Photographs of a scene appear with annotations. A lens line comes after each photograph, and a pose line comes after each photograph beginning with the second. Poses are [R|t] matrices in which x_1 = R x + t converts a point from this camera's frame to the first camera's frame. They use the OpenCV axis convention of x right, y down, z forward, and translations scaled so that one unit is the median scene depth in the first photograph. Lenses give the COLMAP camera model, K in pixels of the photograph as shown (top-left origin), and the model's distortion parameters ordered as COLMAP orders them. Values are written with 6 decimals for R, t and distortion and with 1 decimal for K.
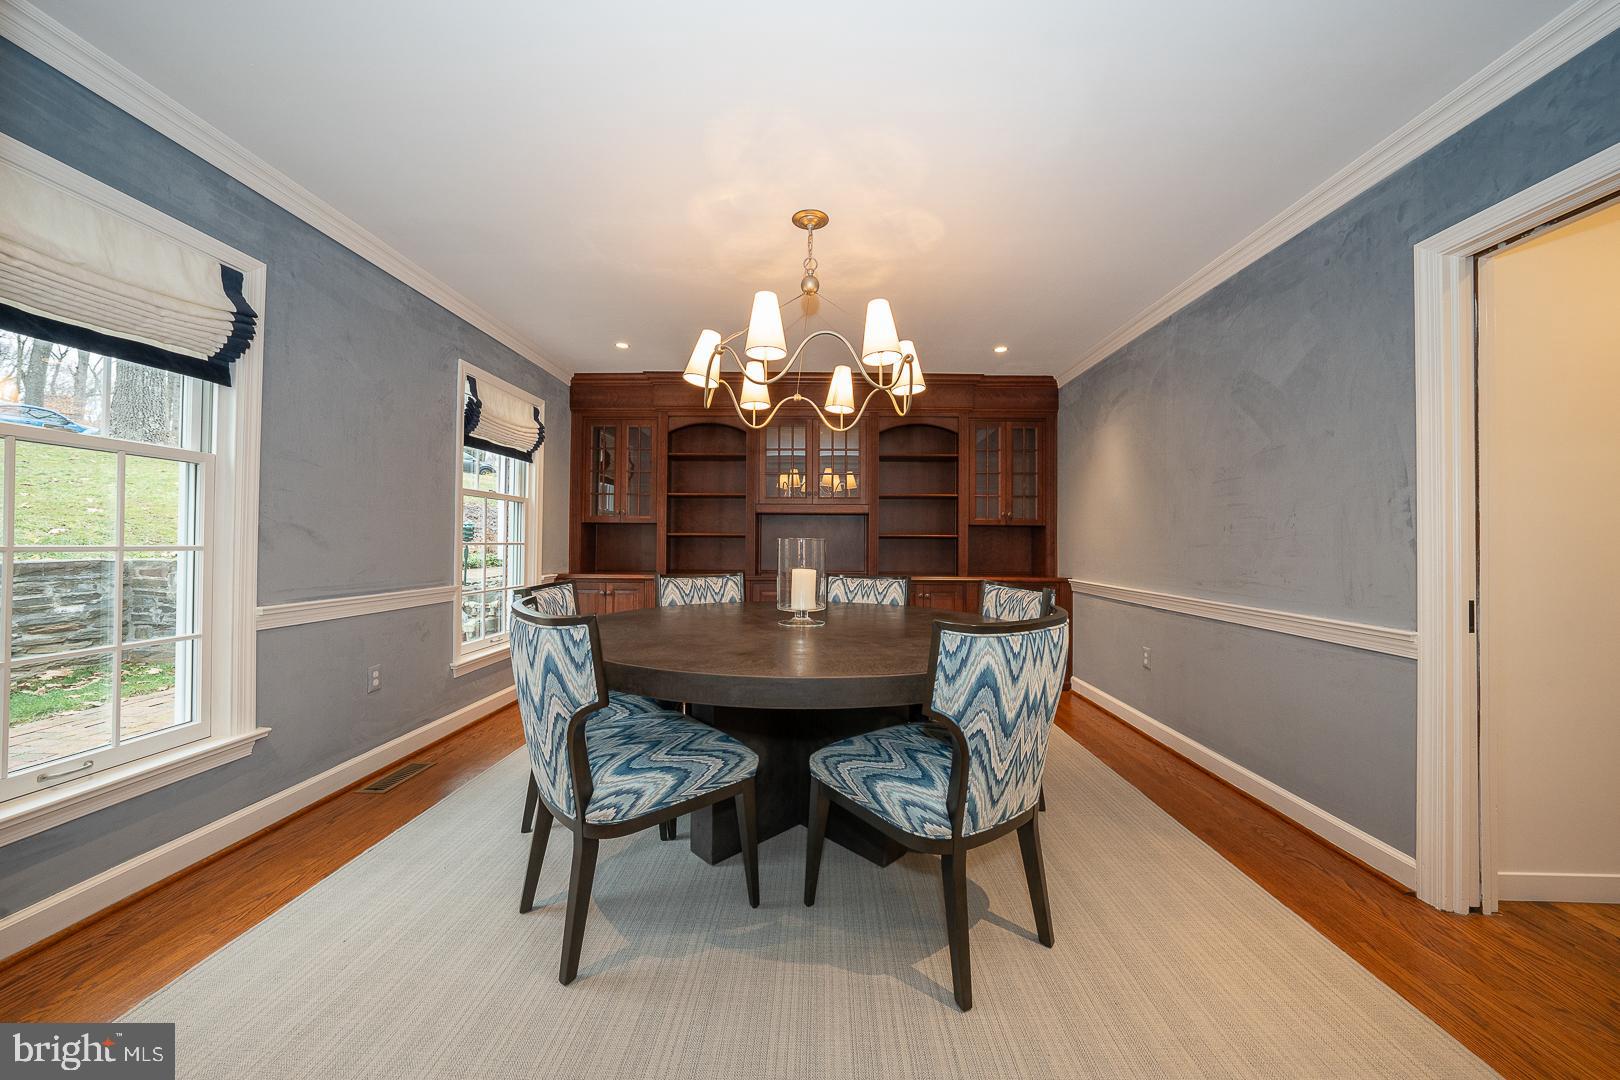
lens RADIAL K [[556.1, 0, 814.8], [0, 556.1, 535.3], [0, 0, 1]] dist [-0.031675, 0.006626]
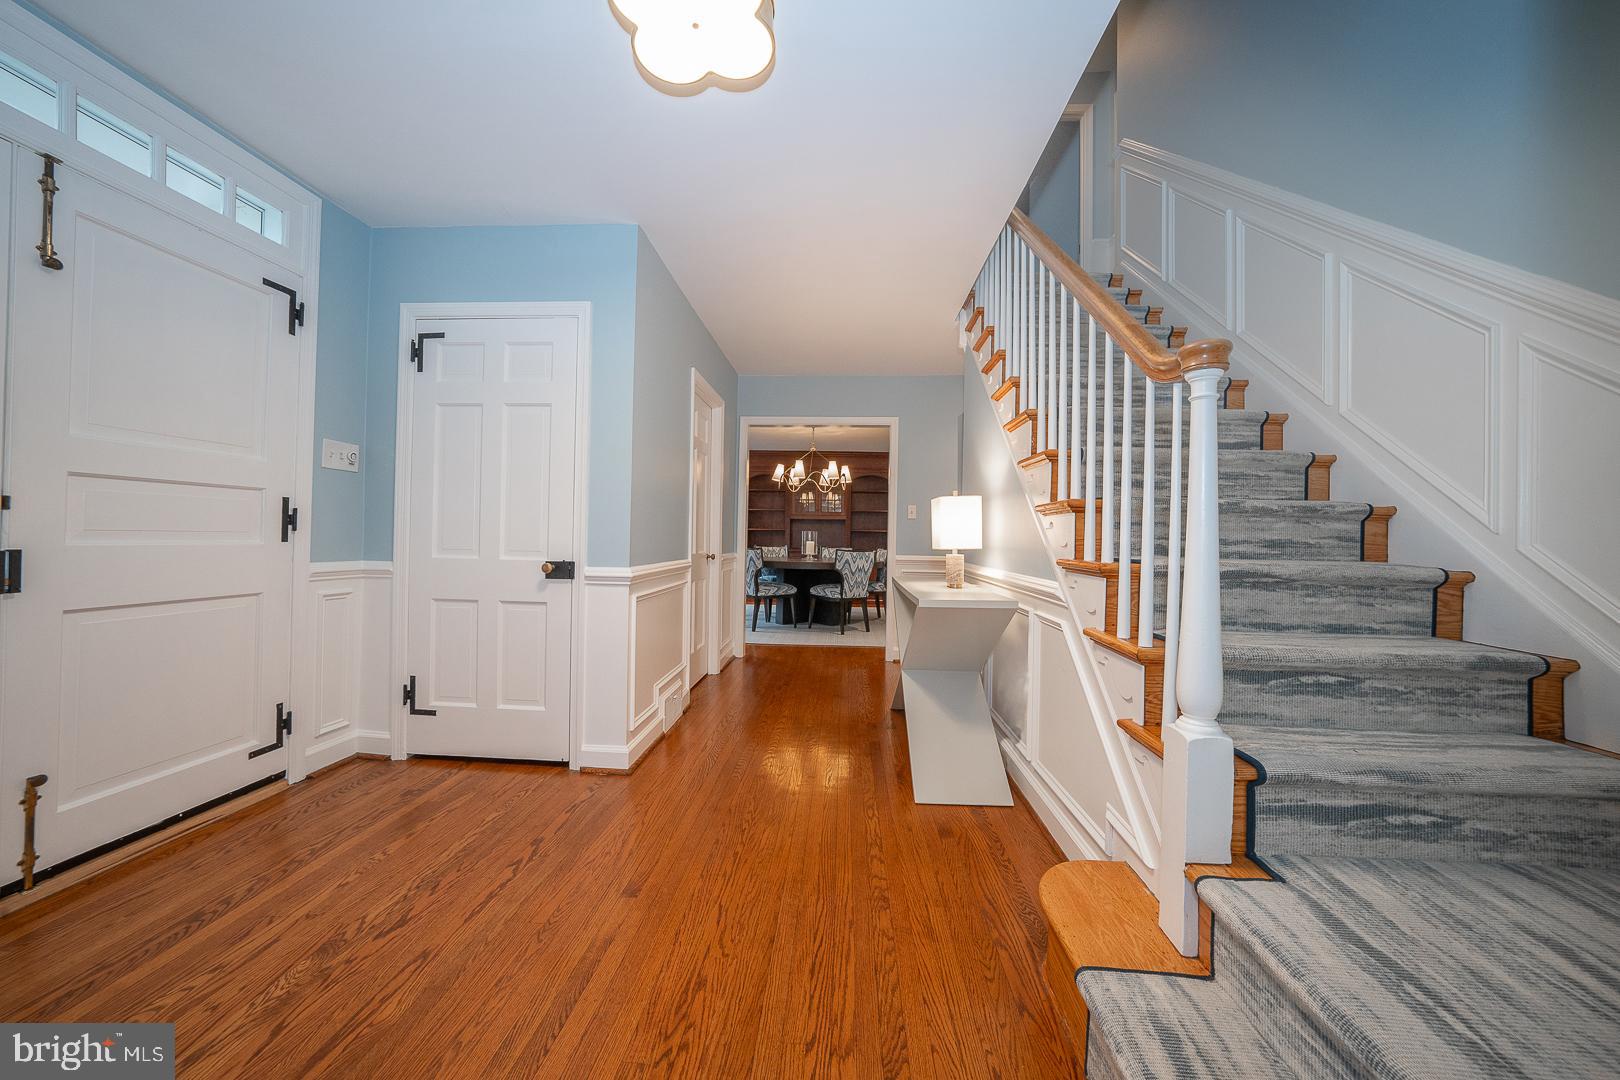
lens RADIAL K [[556.1, 0, 814.8], [0, 556.1, 535.3], [0, 0, 1]] dist [-0.031675, 0.006626]
pose [[0.999332, 0.008068, -0.035642, 0.096650], [-0.007799, 0.999940, 0.007681, 0.002582], [0.035702, -0.007398, 0.999335, -1.737024]]
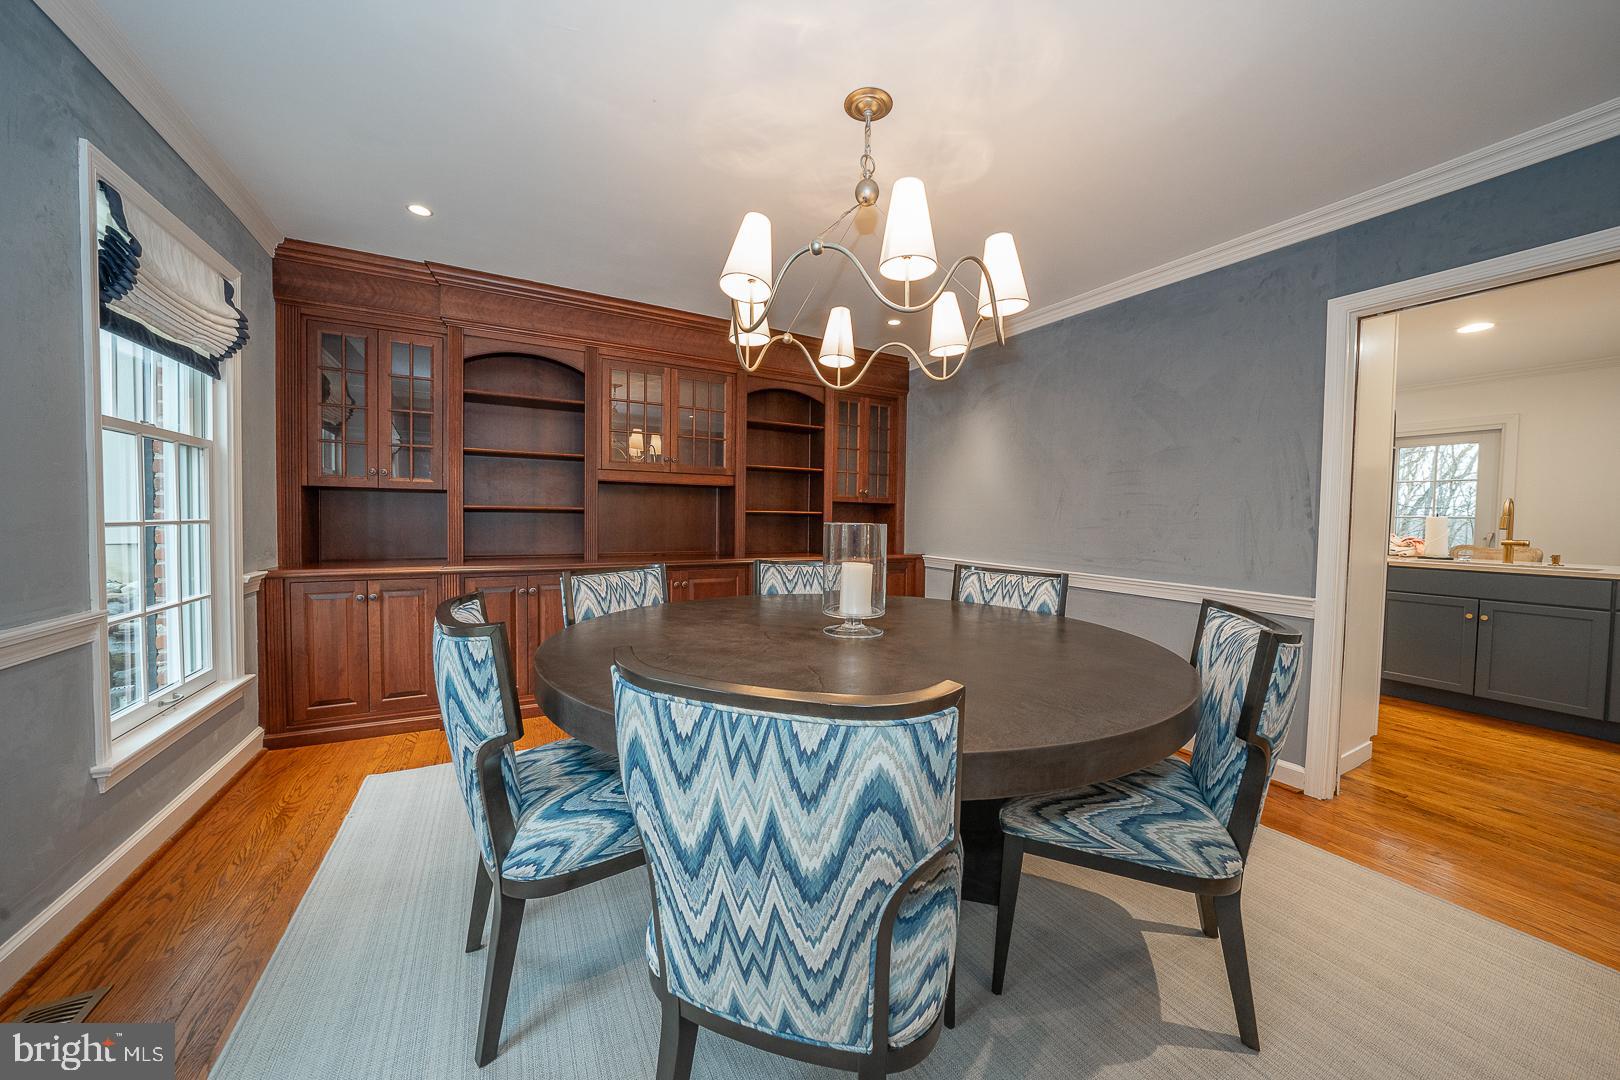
lens RADIAL K [[556.1, 0, 814.8], [0, 556.1, 535.3], [0, 0, 1]] dist [-0.031675, 0.006626]
pose [[0.864226, -0.010358, 0.502998, -0.384191], [-0.017079, 0.998608, 0.049908, -0.013042], [-0.502814, -0.051722, 0.862846, 0.298008]]
